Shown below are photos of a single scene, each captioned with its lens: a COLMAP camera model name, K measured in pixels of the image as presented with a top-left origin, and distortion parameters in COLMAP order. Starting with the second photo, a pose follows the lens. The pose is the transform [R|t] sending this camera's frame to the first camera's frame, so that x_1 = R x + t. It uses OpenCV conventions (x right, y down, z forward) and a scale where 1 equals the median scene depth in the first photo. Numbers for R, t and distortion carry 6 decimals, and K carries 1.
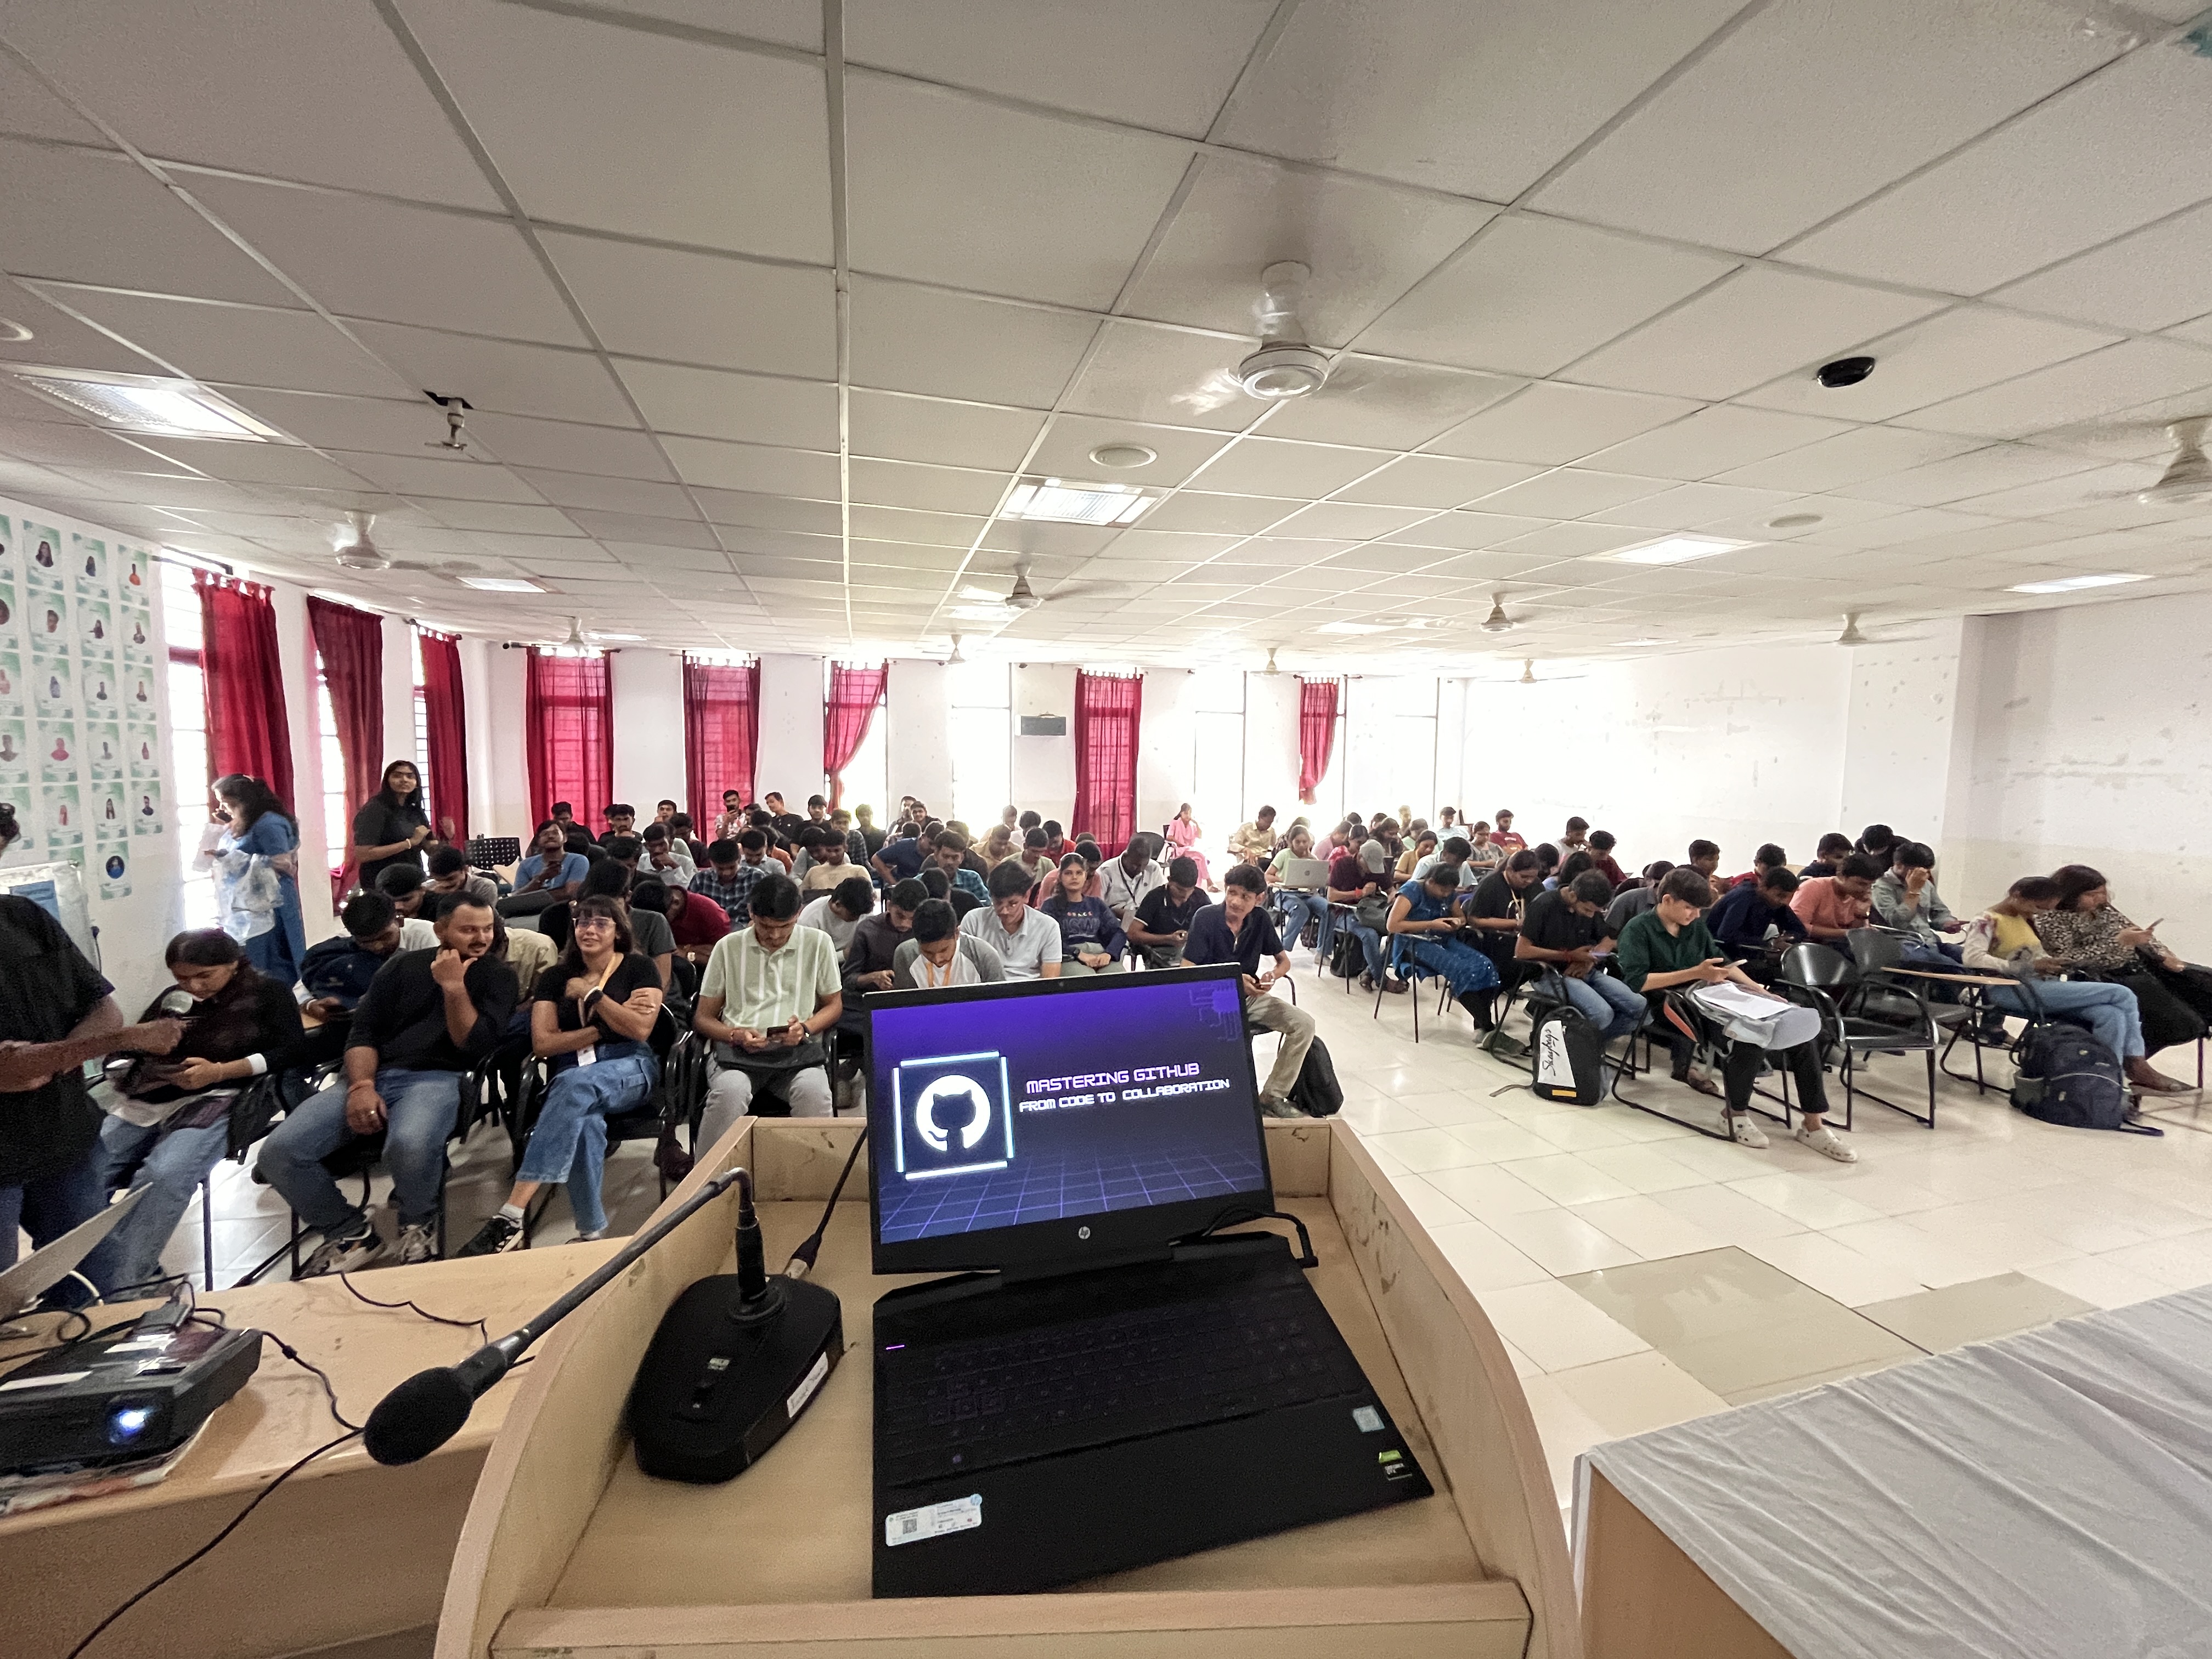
lens RADIAL K [[901.8, 0, 1105.9], [0, 901.8, 791.4], [0, 0, 1]] dist [-0.006842, -0.000079]
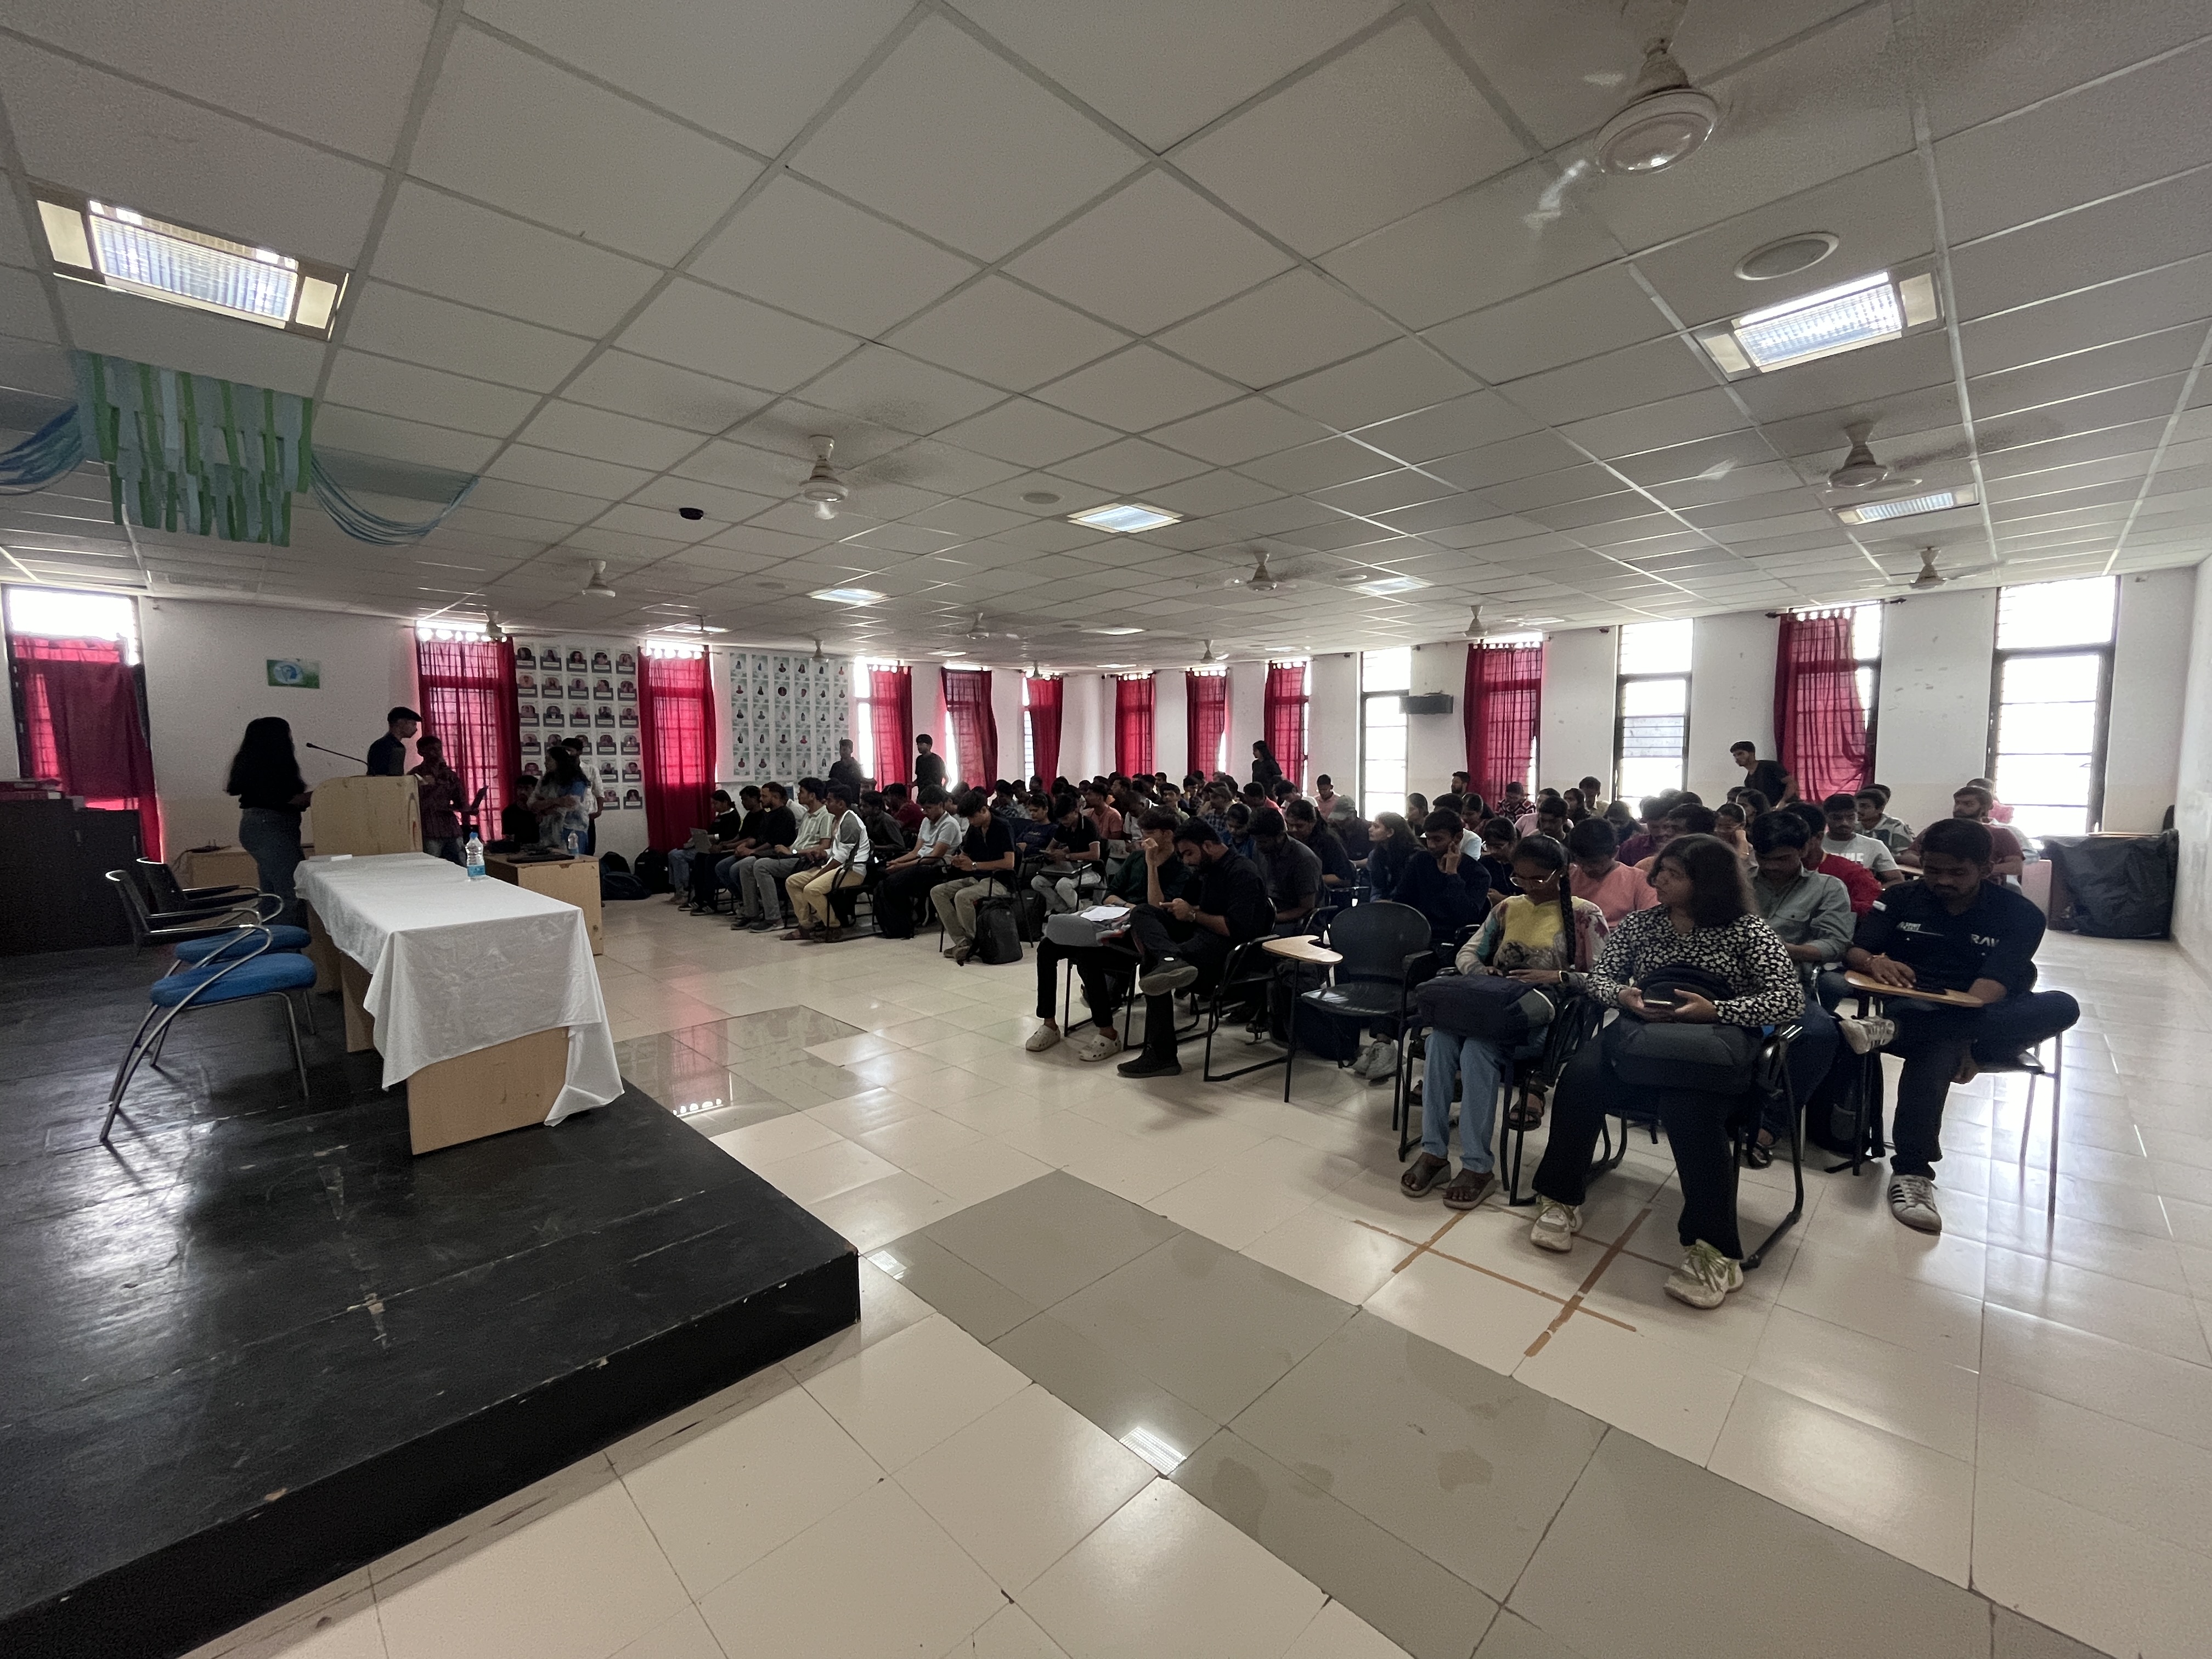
lens RADIAL K [[899.3, 0, 1106.0], [0, 899.3, 829.5], [0, 0, 1]] dist [-0.003284, -0.000240]
pose [[0.488091, 0.061201, -0.870644, 0.744359], [-0.021885, 0.998083, 0.057890, 0.021587], [0.872518, -0.009202, 0.488495, 0.195560]]
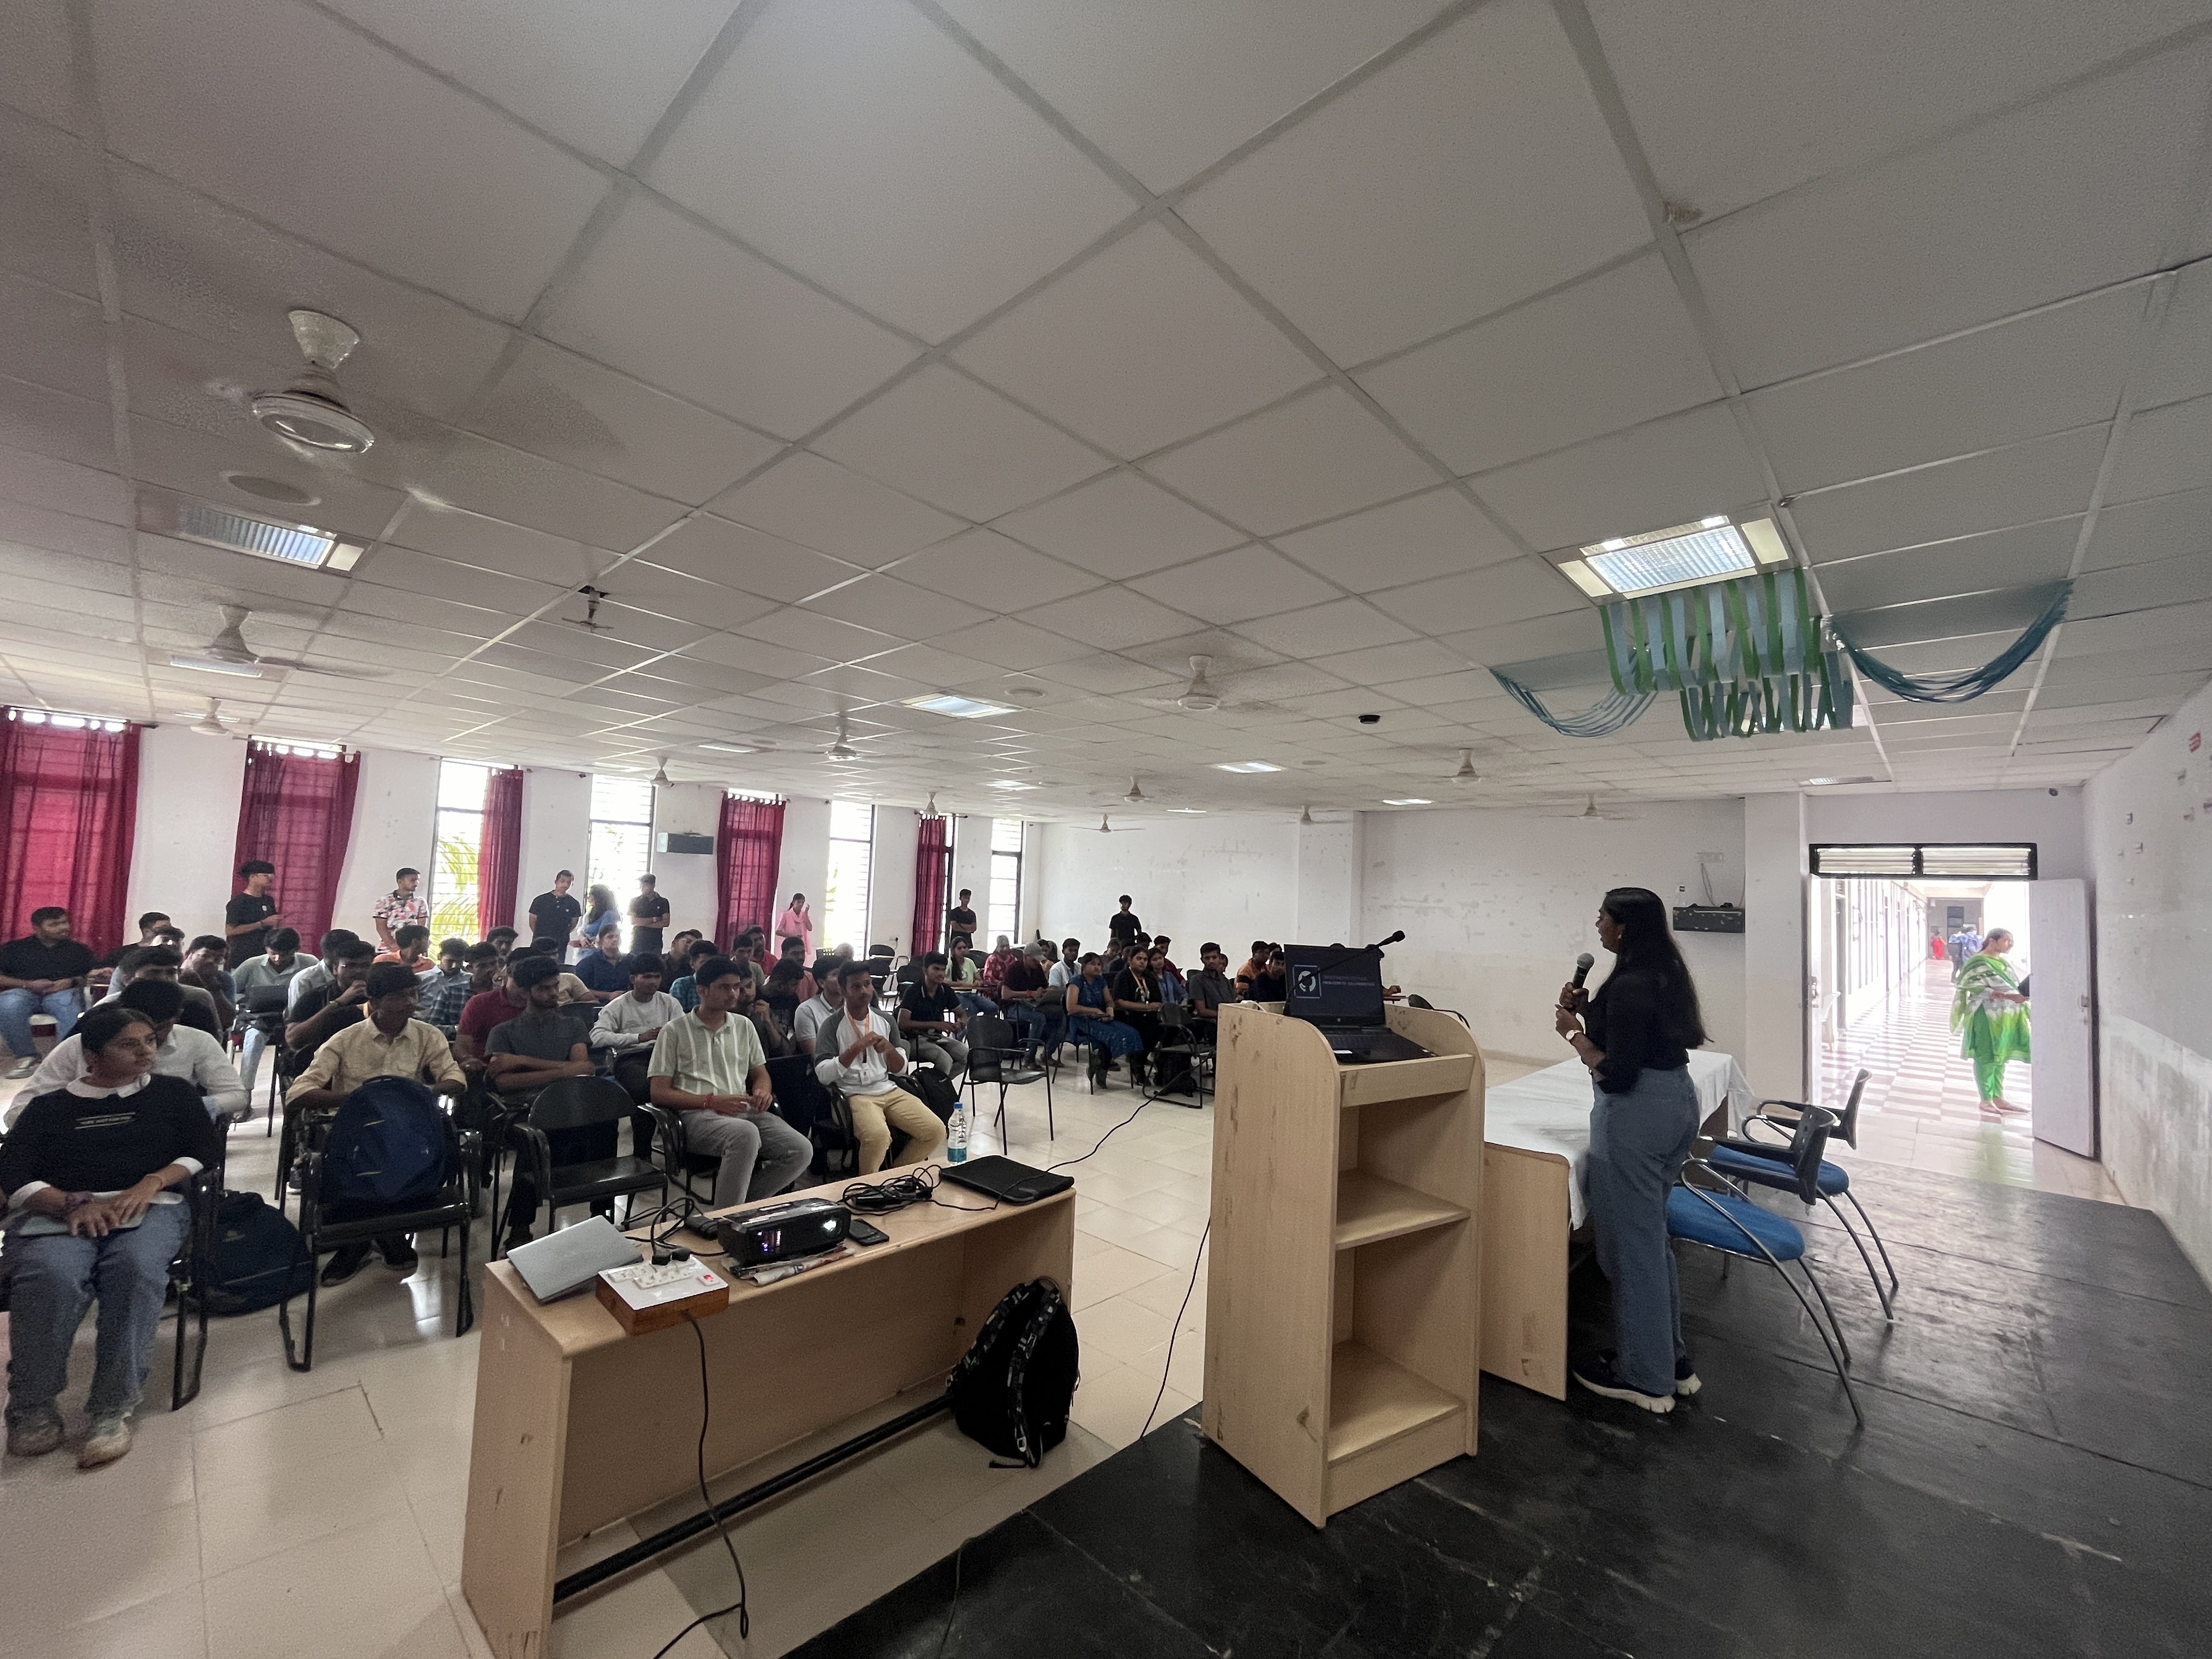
lens RADIAL K [[899.3, 0, 1106.0], [0, 899.3, 829.5], [0, 0, 1]] dist [-0.003284, -0.000240]
pose [[0.857253, 0.061329, 0.511230, -0.211537], [-0.011371, 0.994894, -0.100285, 0.008713], [-0.514770, 0.080156, 0.853573, -0.134279]]
